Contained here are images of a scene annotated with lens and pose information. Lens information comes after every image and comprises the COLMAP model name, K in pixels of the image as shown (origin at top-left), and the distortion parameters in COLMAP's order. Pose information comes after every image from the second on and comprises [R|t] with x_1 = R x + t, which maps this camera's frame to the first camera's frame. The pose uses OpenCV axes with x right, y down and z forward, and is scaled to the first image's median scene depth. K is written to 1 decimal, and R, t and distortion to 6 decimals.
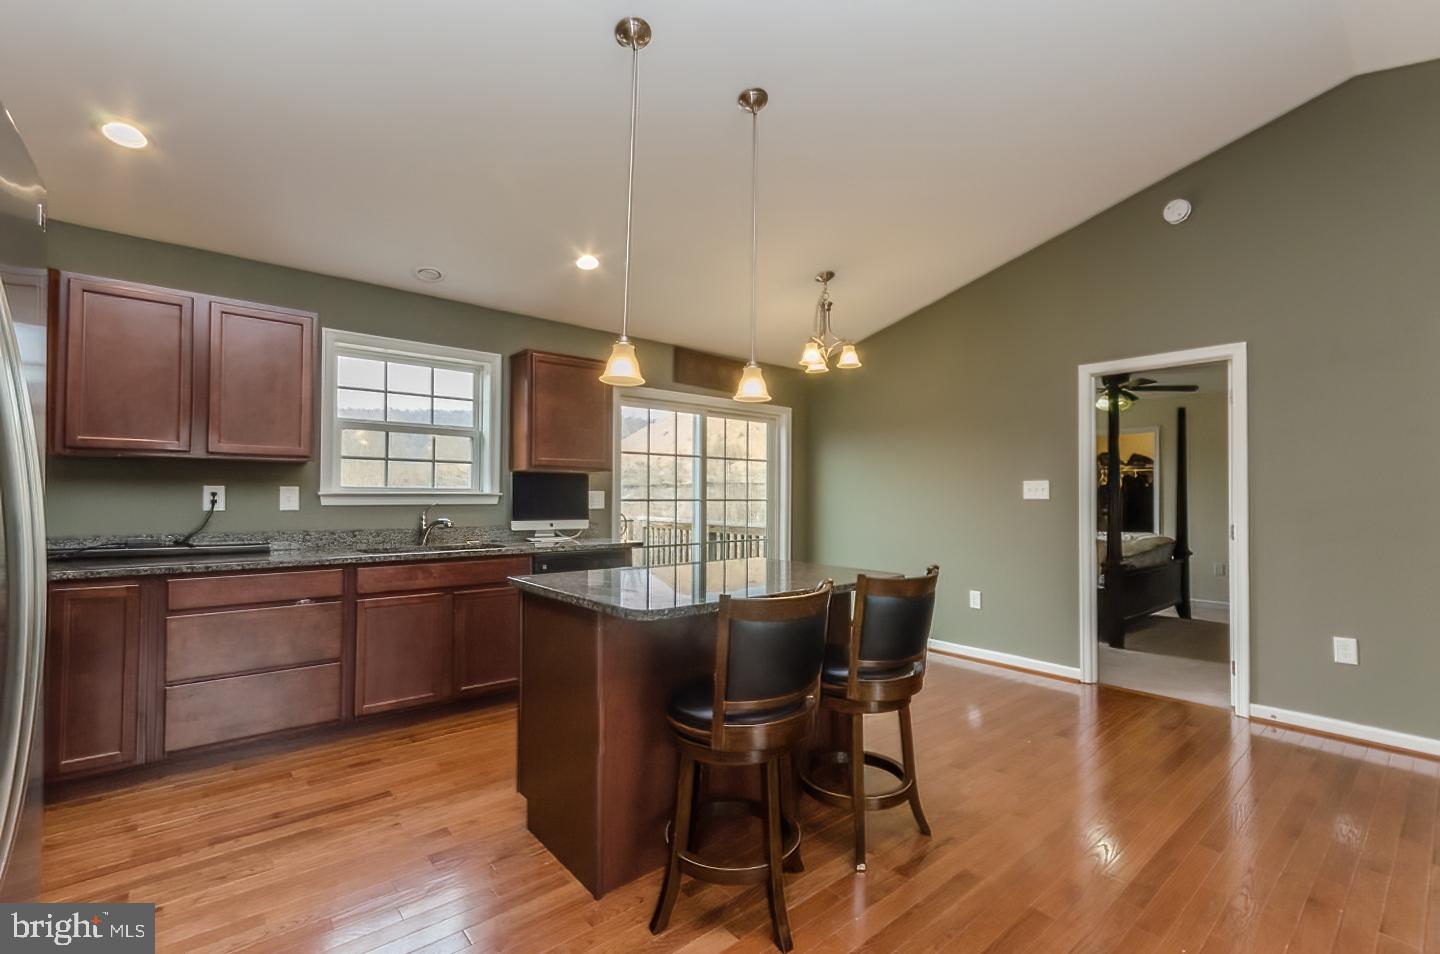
lens RADIAL K [[634.4, 0, 741.2], [0, 634.4, 486.6], [0, 0, 1]] dist [0.004124, 0.000414]
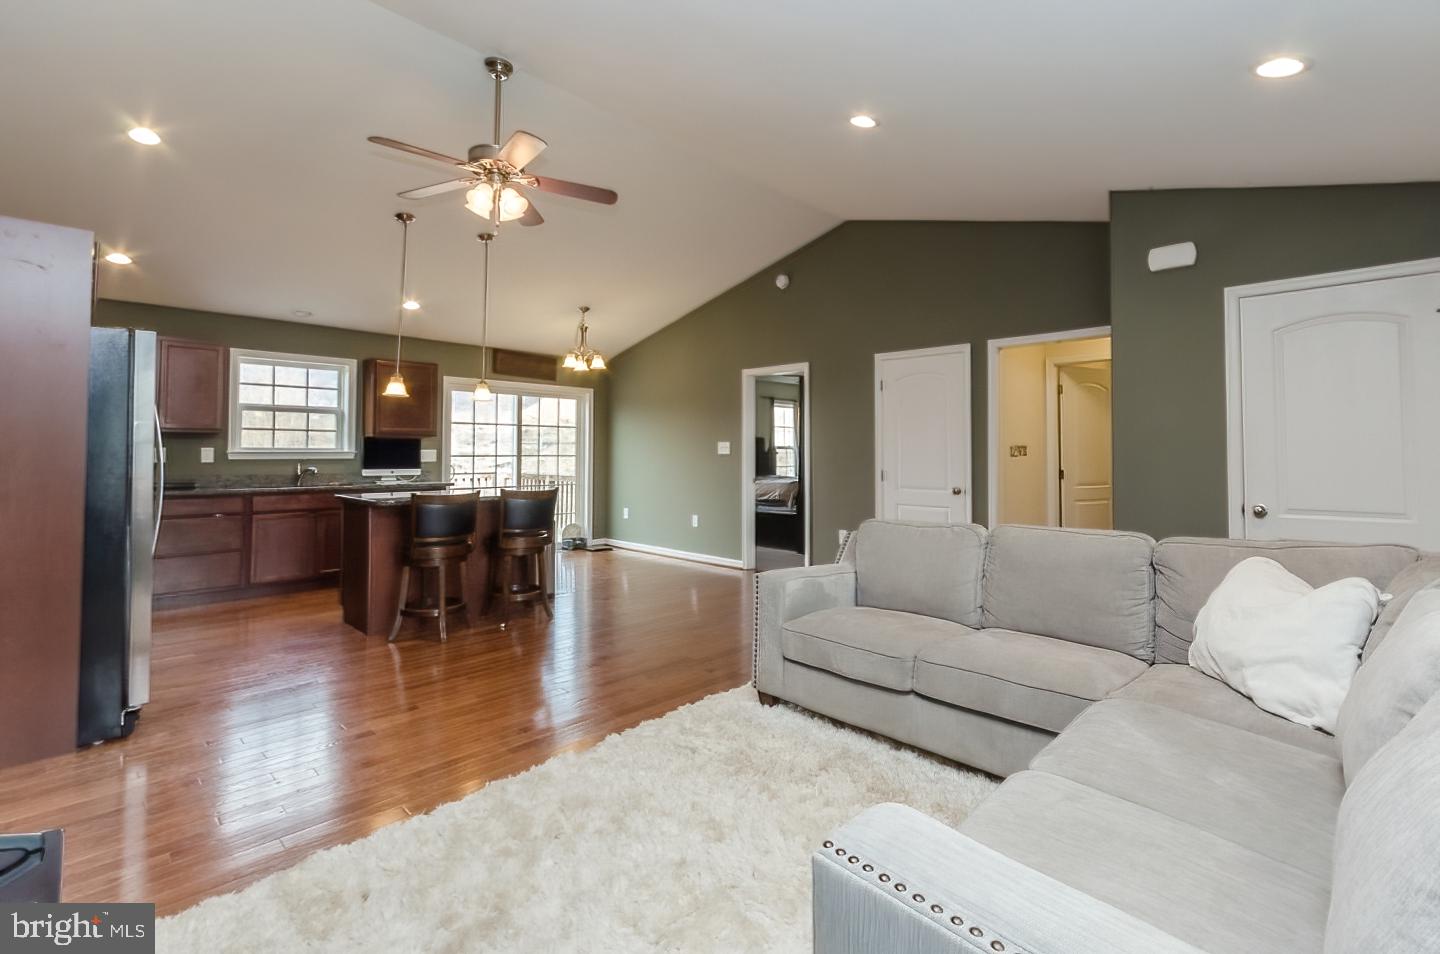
lens RADIAL K [[632.1, 0, 747.5], [0, 632.1, 440.7], [0, 0, 1]] dist [-0.002816, -0.000445]
pose [[0.994508, -0.000088, 0.104658, 0.390420], [0.000403, 0.999995, -0.002987, -0.010130], [-0.104657, 0.003013, 0.994504, -0.592882]]
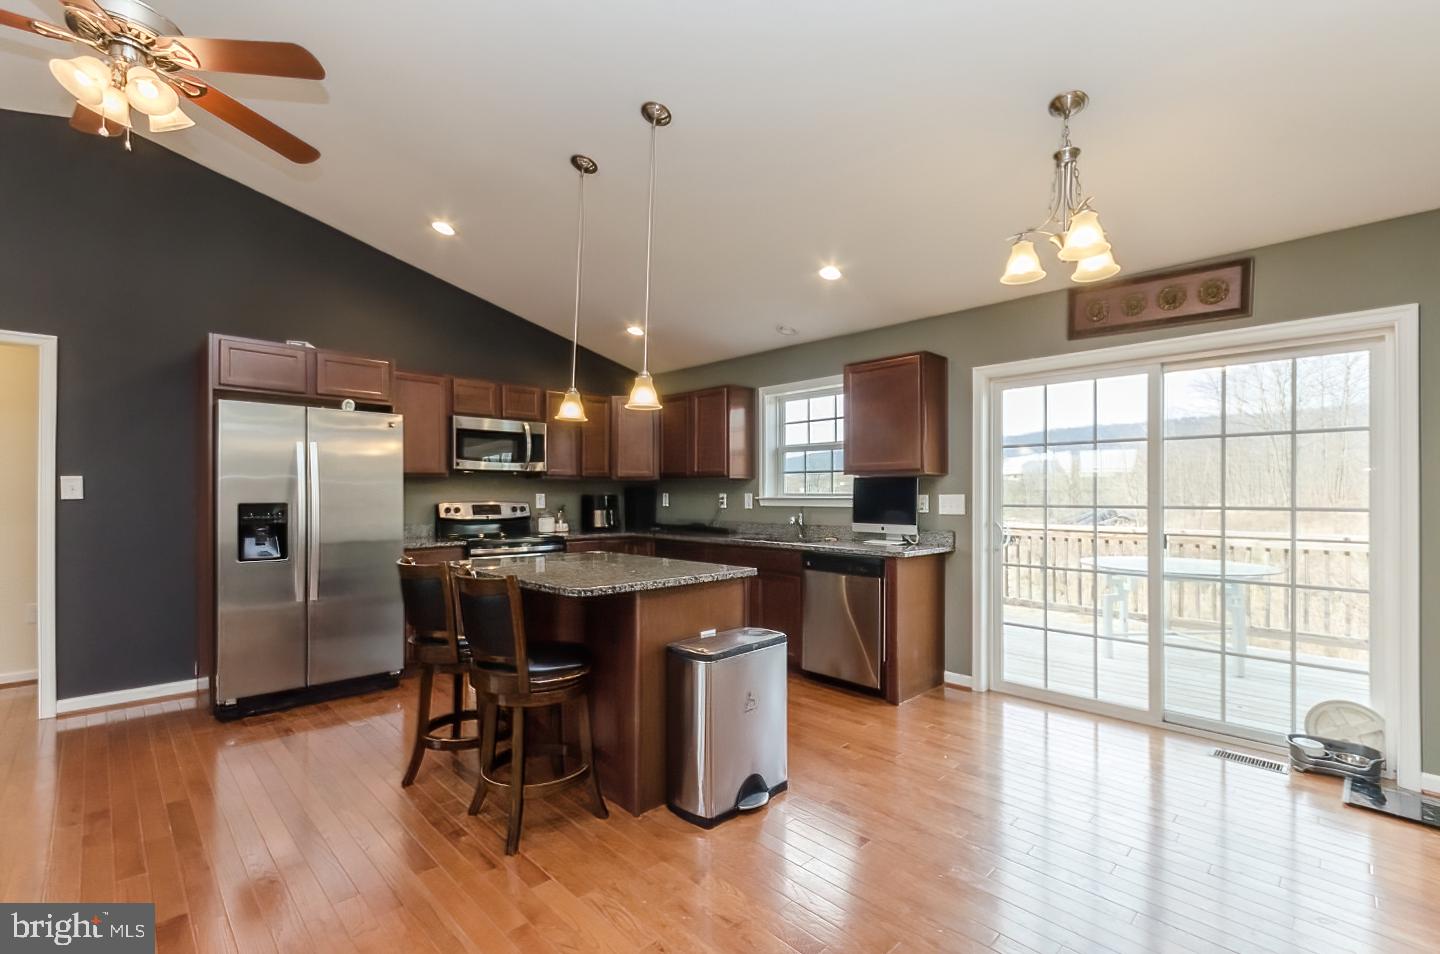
lens RADIAL K [[634.4, 0, 741.2], [0, 634.4, 486.6], [0, 0, 1]] dist [0.004124, 0.000414]
pose [[0.072720, -0.016115, -0.997222, 0.712745], [0.017903, 0.999729, -0.014850, 0.004456], [0.997192, -0.016773, 0.072988, 0.714661]]
